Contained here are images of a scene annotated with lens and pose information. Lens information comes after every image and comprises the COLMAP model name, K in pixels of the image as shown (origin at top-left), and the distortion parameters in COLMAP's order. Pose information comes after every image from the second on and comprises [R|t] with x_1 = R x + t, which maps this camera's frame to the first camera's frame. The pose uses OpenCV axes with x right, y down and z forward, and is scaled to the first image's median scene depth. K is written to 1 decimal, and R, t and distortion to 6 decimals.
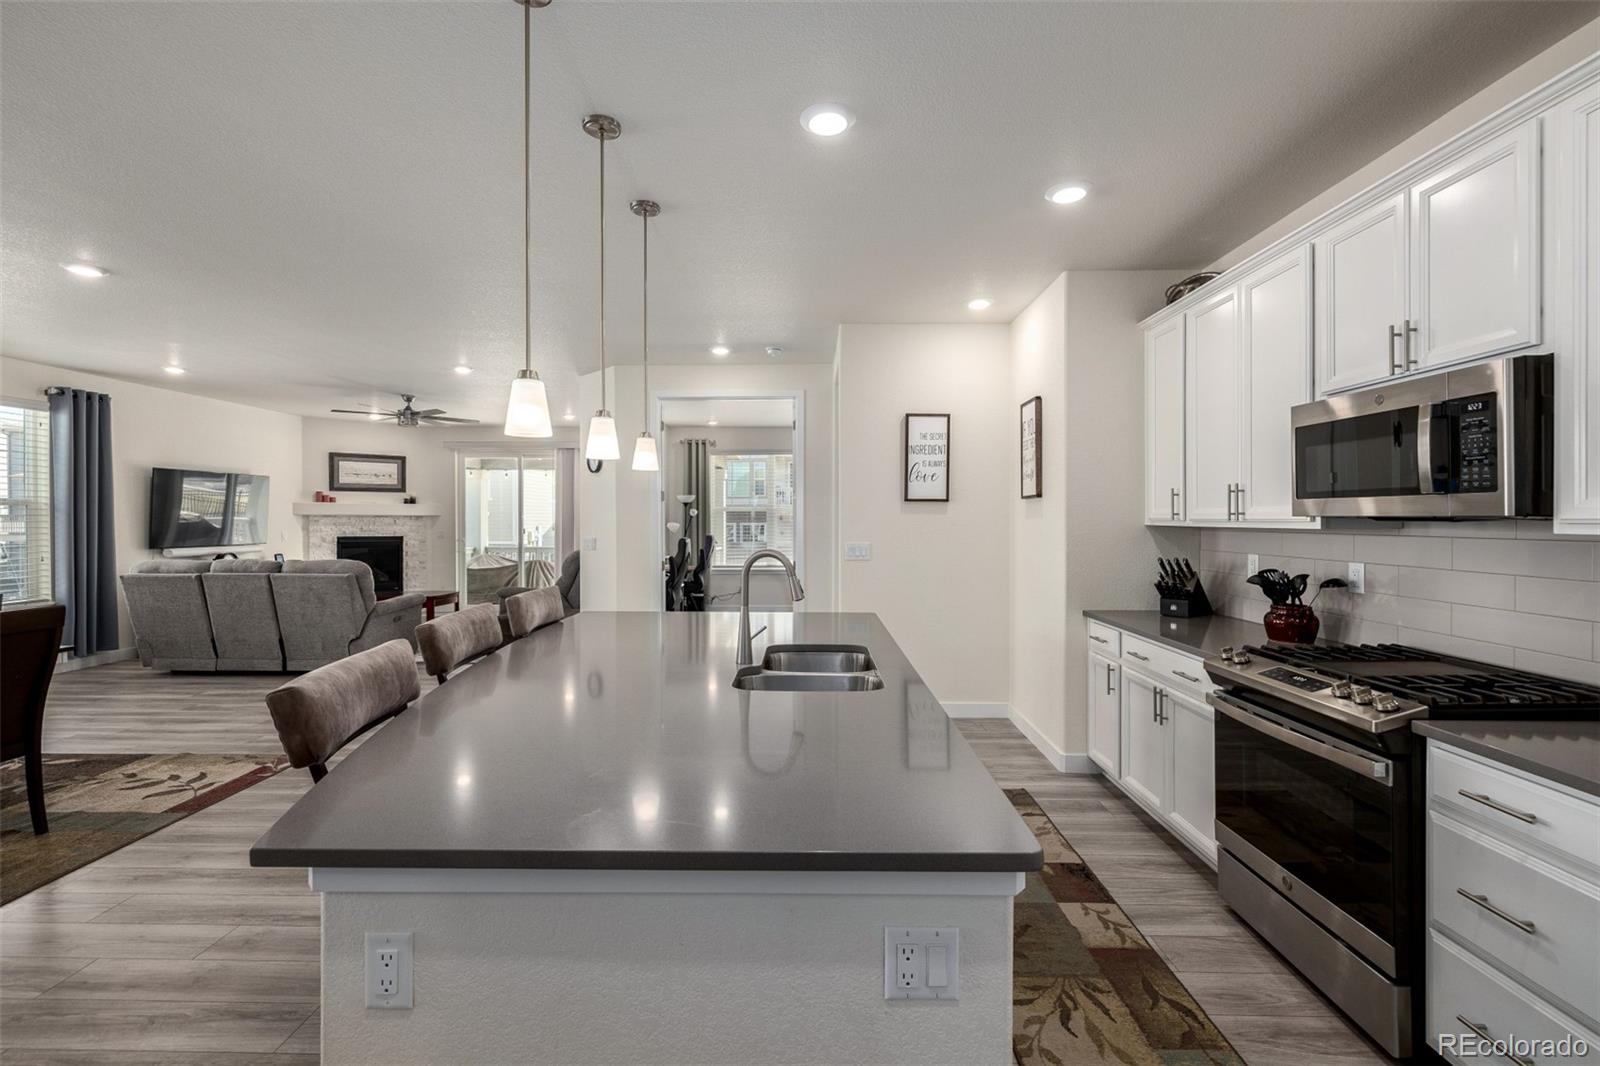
lens RADIAL K [[680.9, 0, 790.5], [0, 680.9, 527.9], [0, 0, 1]] dist [0.001240, 0.000248]
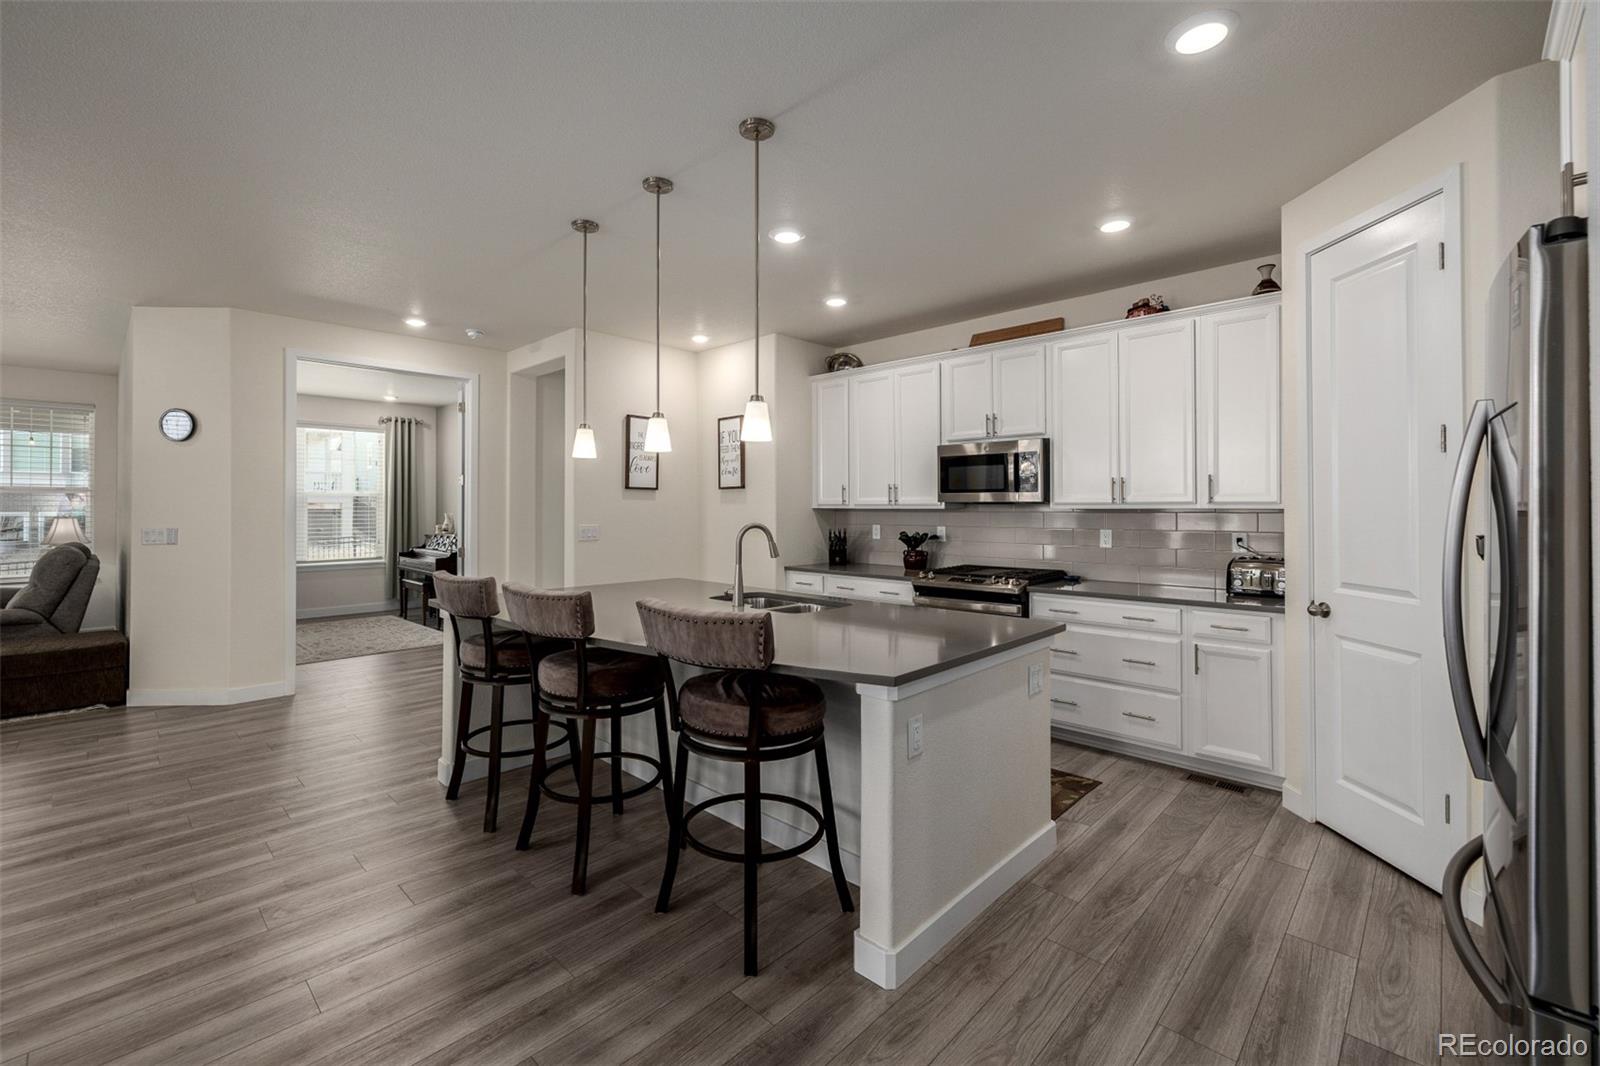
lens RADIAL K [[669.6, 0, 802.6], [0, 669.6, 505.3], [0, 0, 1]] dist [0.000108, 0.000047]
pose [[0.678761, 0.004663, 0.734344, -0.644319], [0.008562, 0.999862, -0.014263, 0.011355], [-0.734309, 0.015969, 0.678628, -0.009394]]
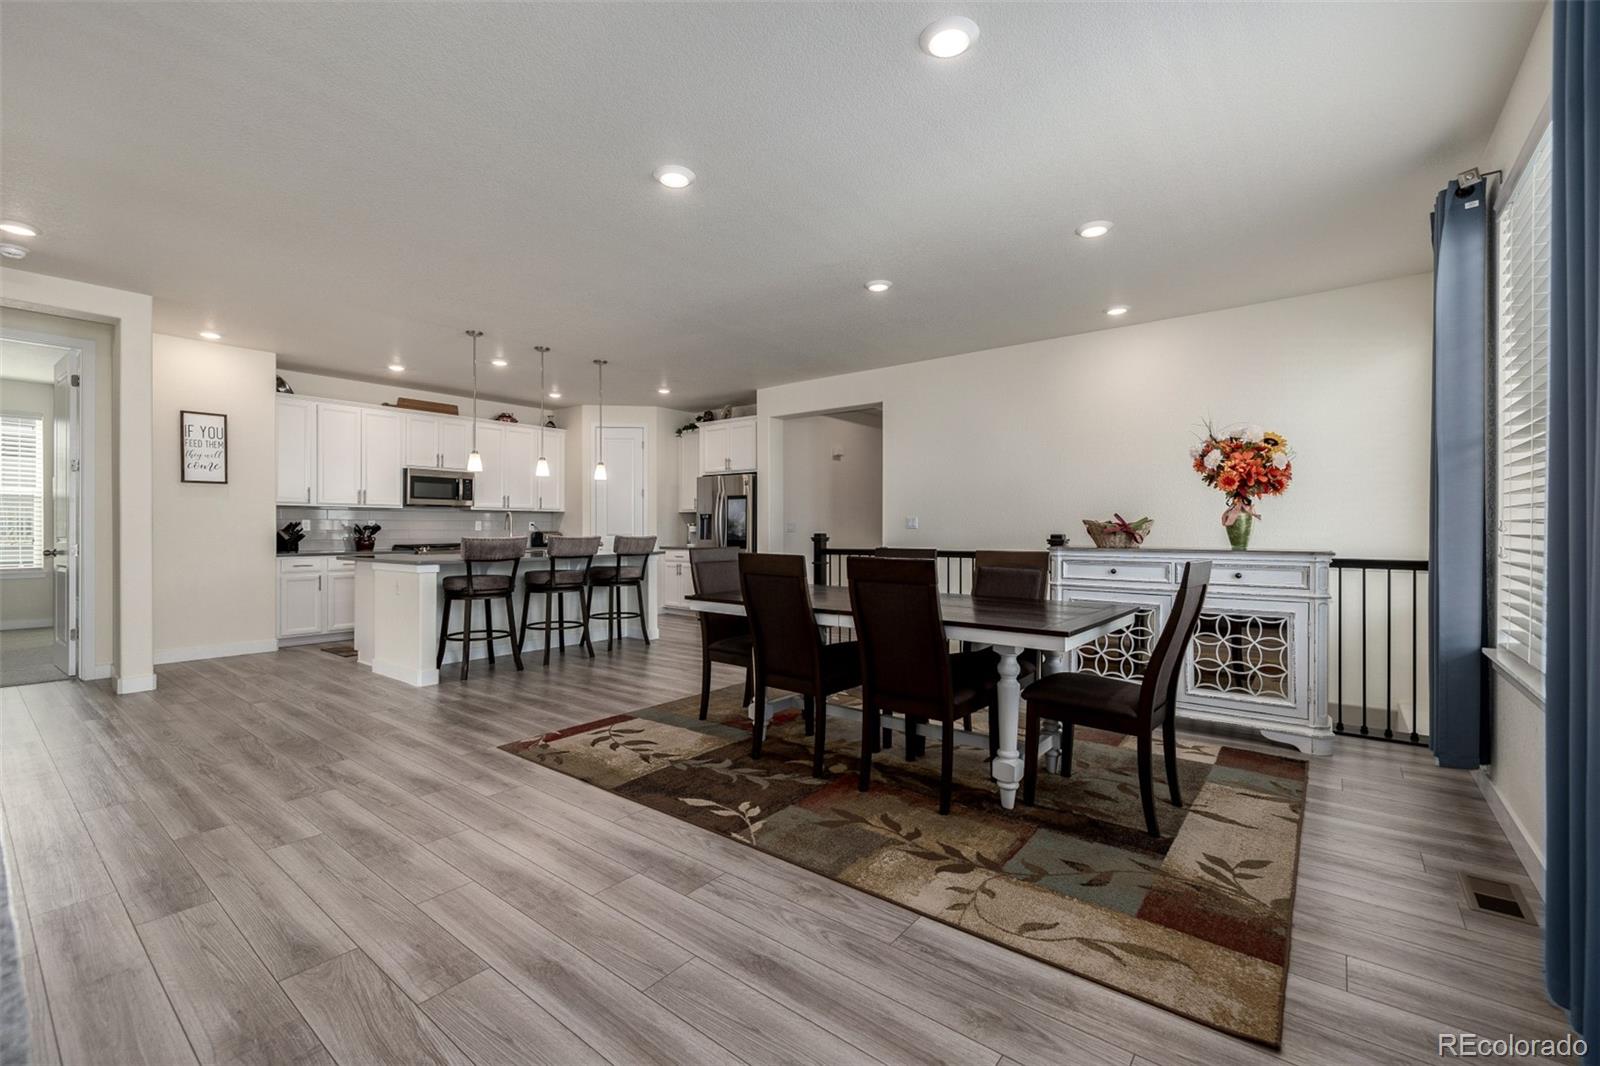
lens RADIAL K [[680.9, 0, 790.5], [0, 680.9, 527.9], [0, 0, 1]] dist [0.001240, 0.000248]
pose [[-0.799346, -0.002393, 0.600867, -1.767374], [0.005493, 0.999921, 0.011289, 0.048115], [-0.600846, 0.012324, -0.799269, 1.698841]]
